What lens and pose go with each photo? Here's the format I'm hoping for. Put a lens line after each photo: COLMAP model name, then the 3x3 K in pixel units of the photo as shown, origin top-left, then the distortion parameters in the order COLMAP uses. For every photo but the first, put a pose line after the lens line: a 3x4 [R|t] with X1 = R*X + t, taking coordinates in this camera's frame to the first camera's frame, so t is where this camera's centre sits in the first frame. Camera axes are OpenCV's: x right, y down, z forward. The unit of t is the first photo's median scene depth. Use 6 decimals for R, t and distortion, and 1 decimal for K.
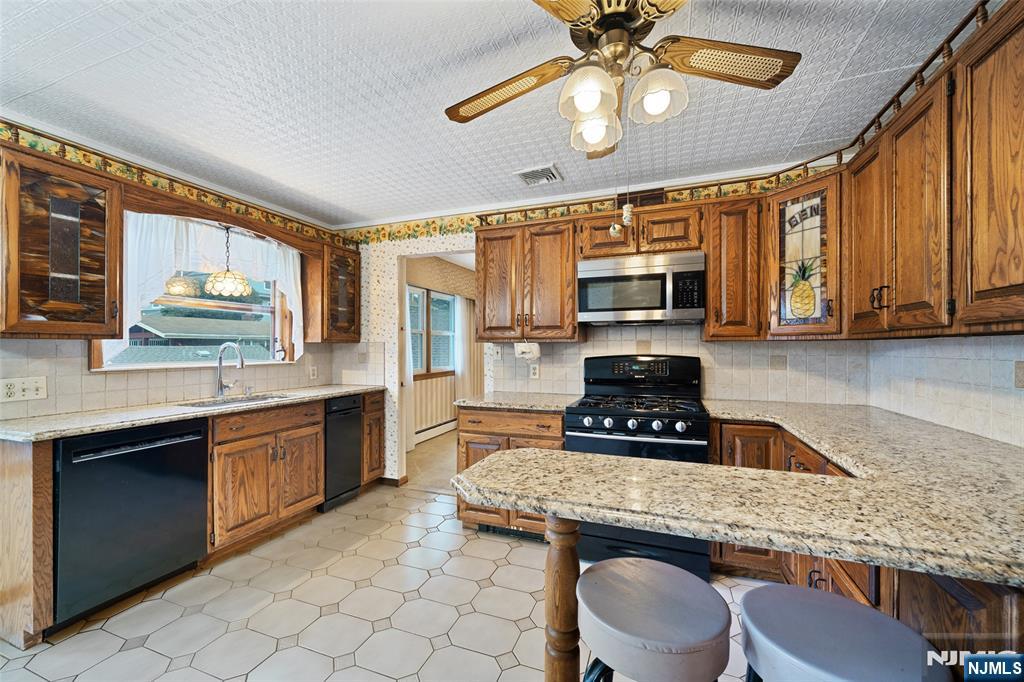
lens RADIAL K [[406.9, 0, 506.5], [0, 406.9, 347.4], [0, 0, 1]] dist [-0.001136, 0.000167]
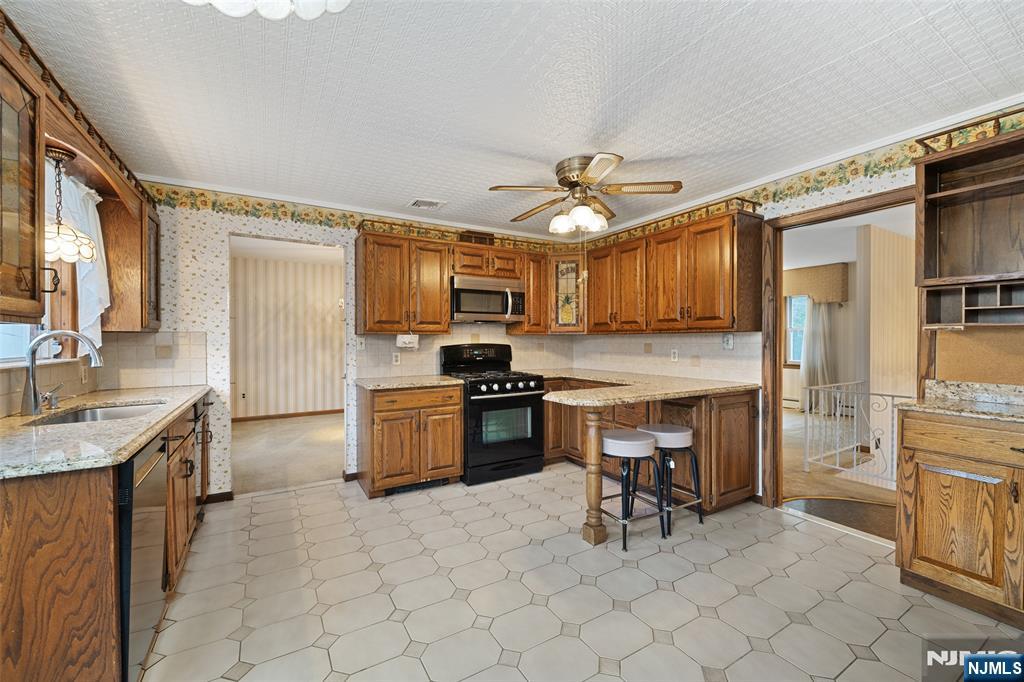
lens RADIAL K [[406.9, 0, 515.1], [0, 406.9, 341.3], [0, 0, 1]] dist [-0.001136, 0.000167]
pose [[0.622188, -0.002604, 0.782864, -0.794515], [0.001158, 0.999996, 0.002405, 0.006584], [-0.782867, -0.000590, 0.622189, -0.013378]]
